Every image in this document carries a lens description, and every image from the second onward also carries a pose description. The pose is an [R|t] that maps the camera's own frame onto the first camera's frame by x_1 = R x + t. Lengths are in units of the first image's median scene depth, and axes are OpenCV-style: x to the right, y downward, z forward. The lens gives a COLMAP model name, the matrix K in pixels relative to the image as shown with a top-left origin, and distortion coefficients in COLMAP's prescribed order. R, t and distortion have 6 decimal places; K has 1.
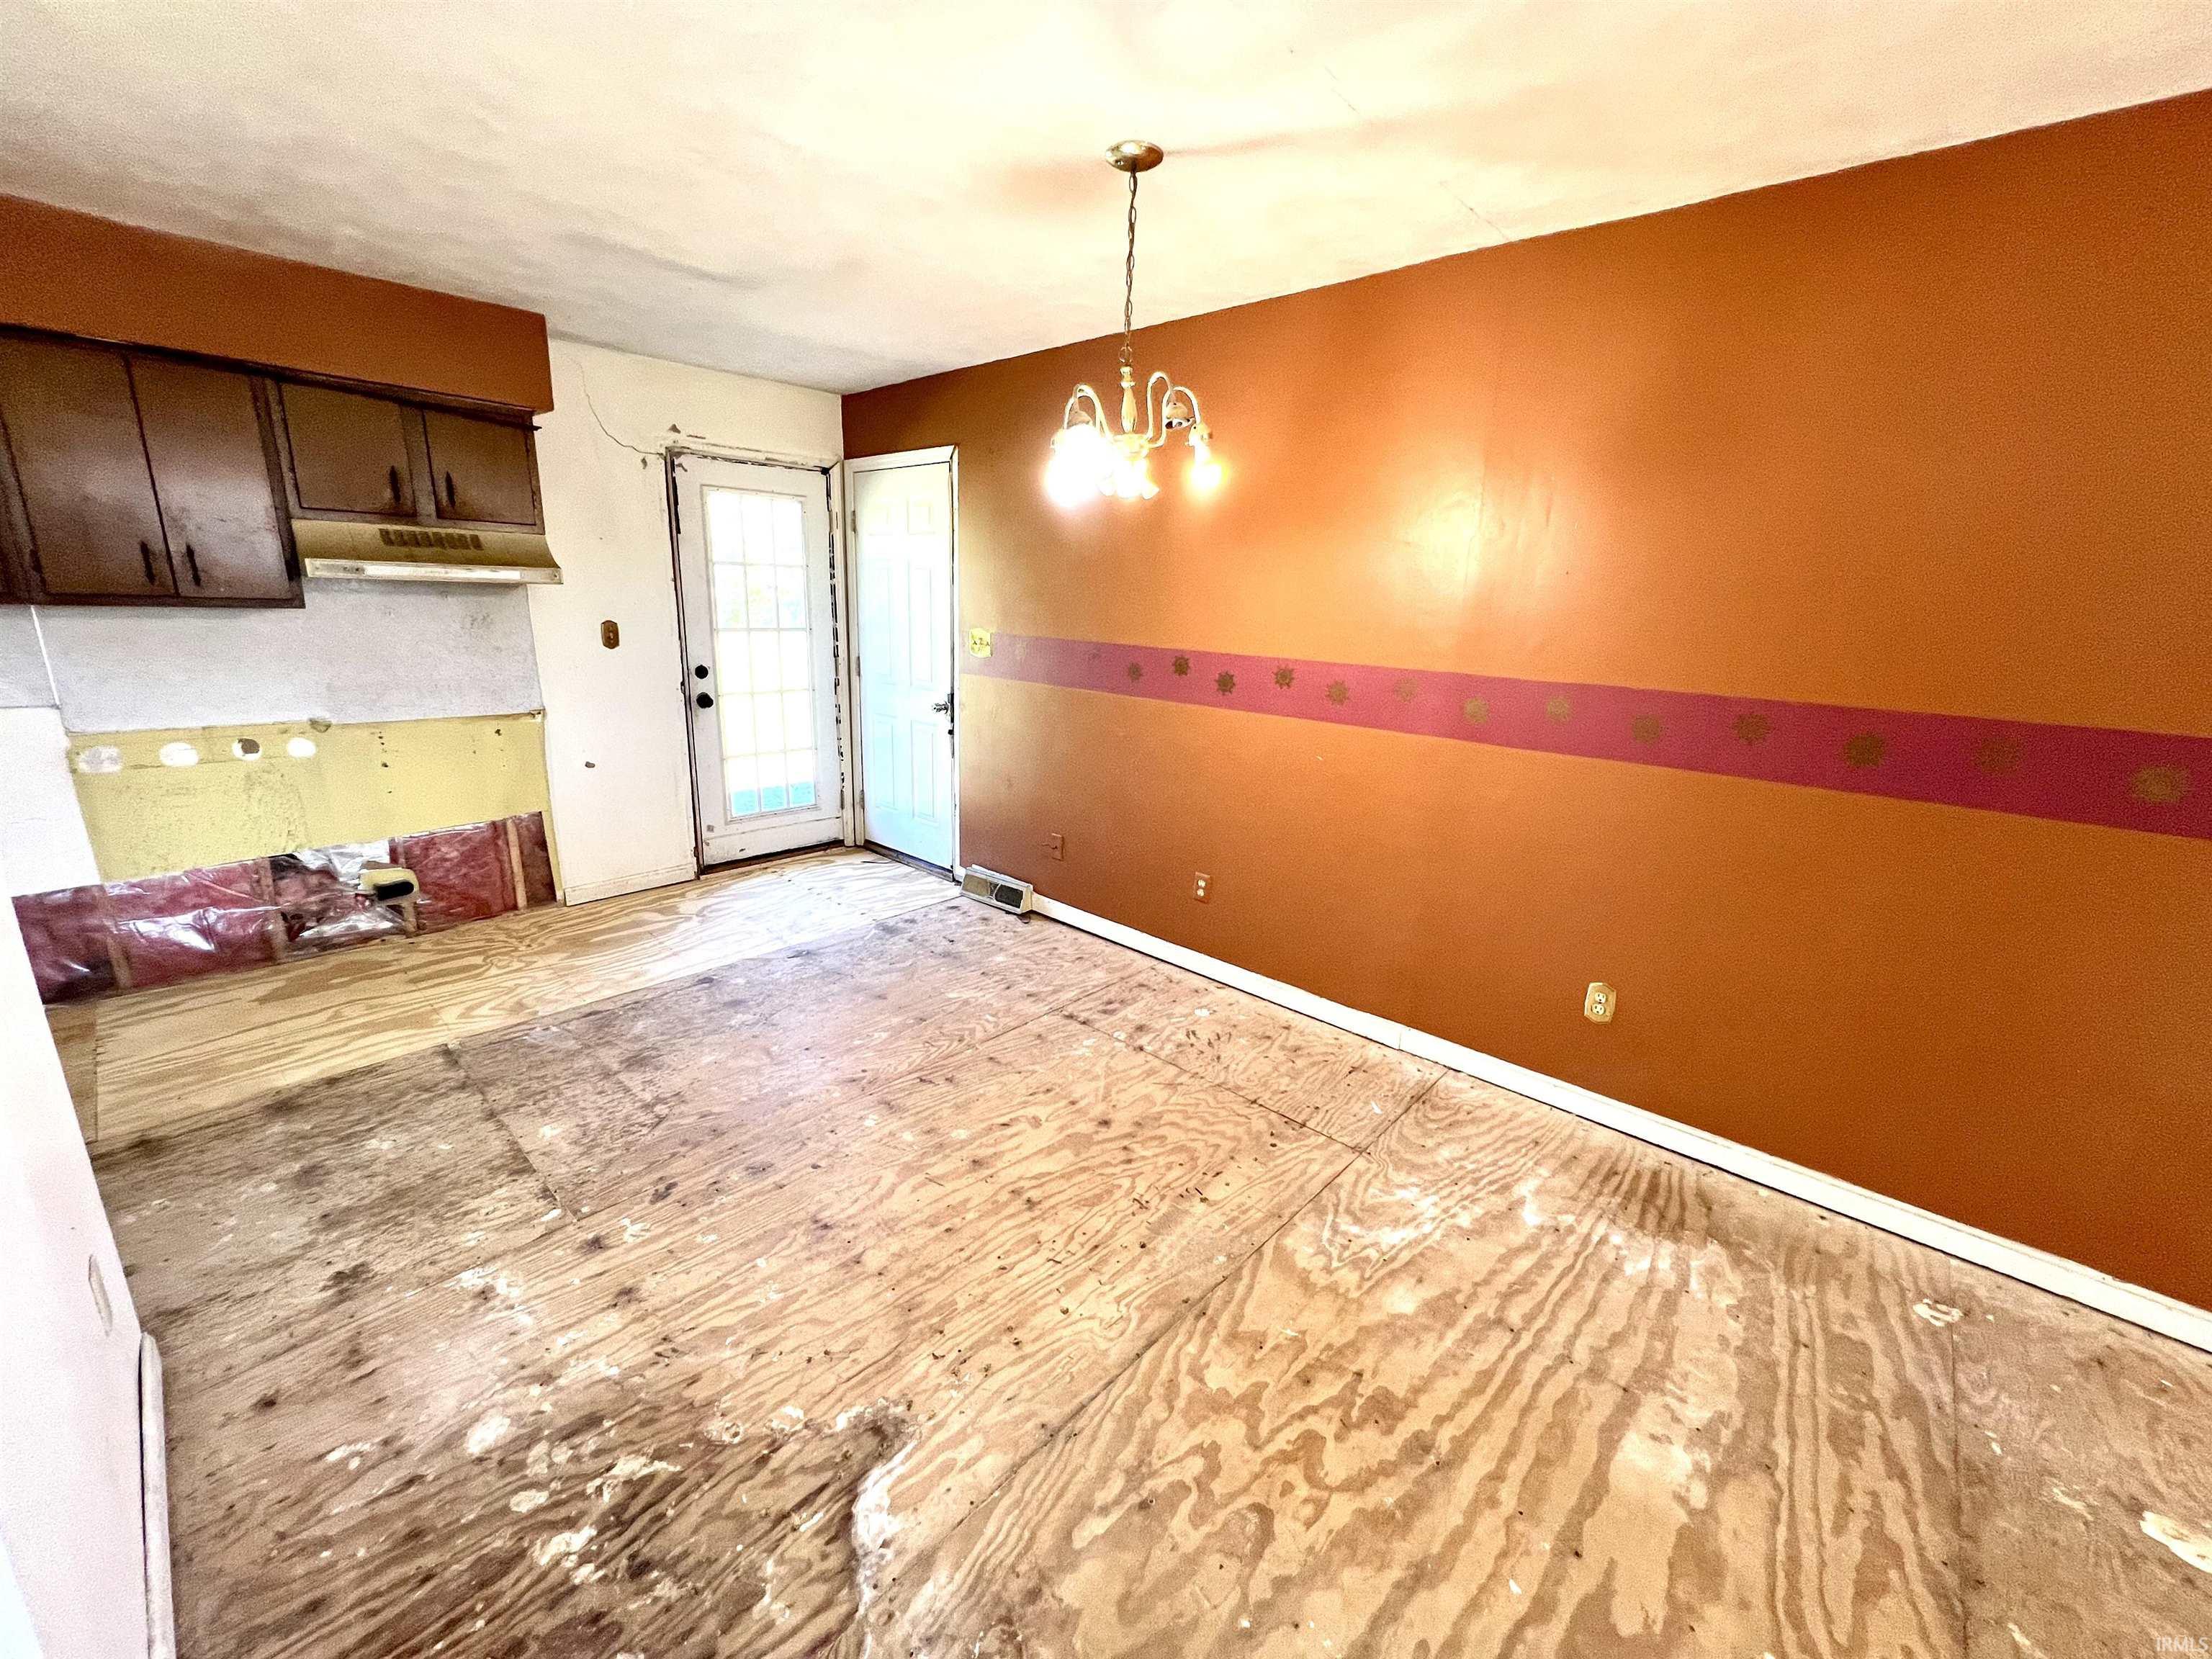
lens RADIAL K [[884.1, 0, 1099.1], [0, 884.1, 824.0], [0, 0, 1]] dist [-0.001025, 0.000689]
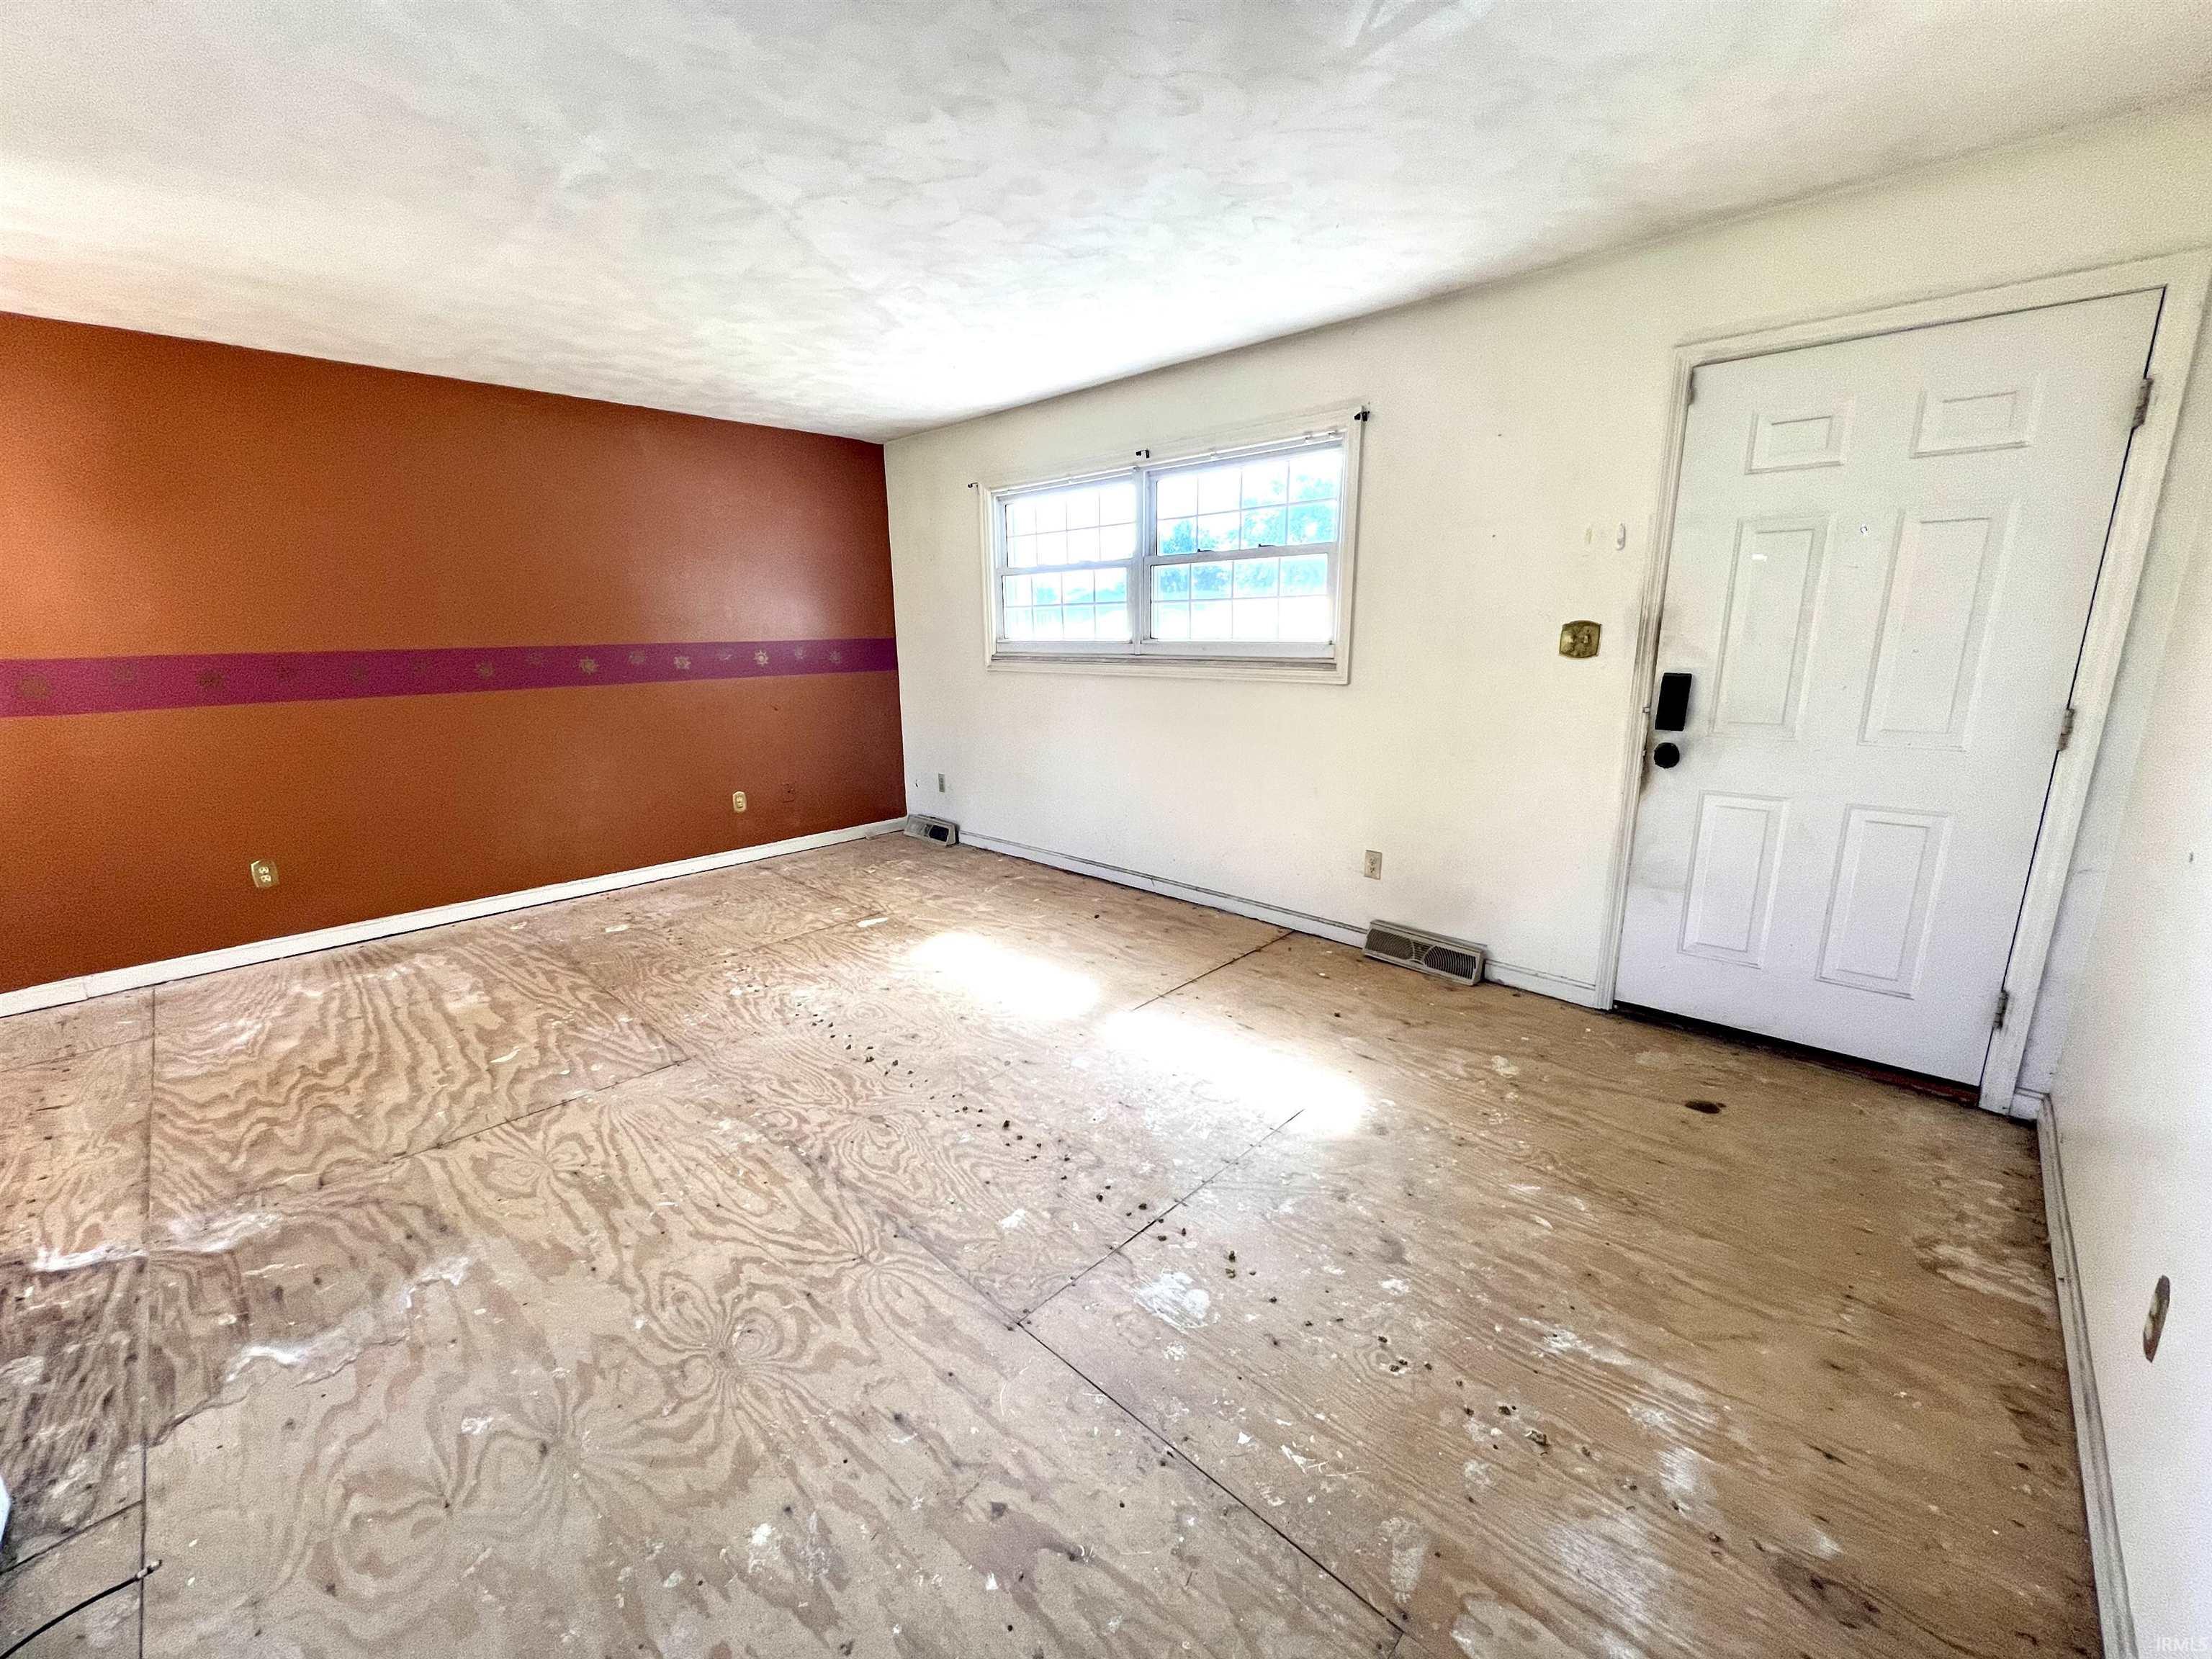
lens RADIAL K [[884.1, 0, 1104.9], [0, 884.1, 827.3], [0, 0, 1]] dist [-0.001025, 0.000689]
pose [[0.023817, -0.262472, 0.964646, -0.783243], [0.262808, 0.932625, 0.247271, 0.137272], [-0.964554, 0.247628, 0.091192, -0.476503]]
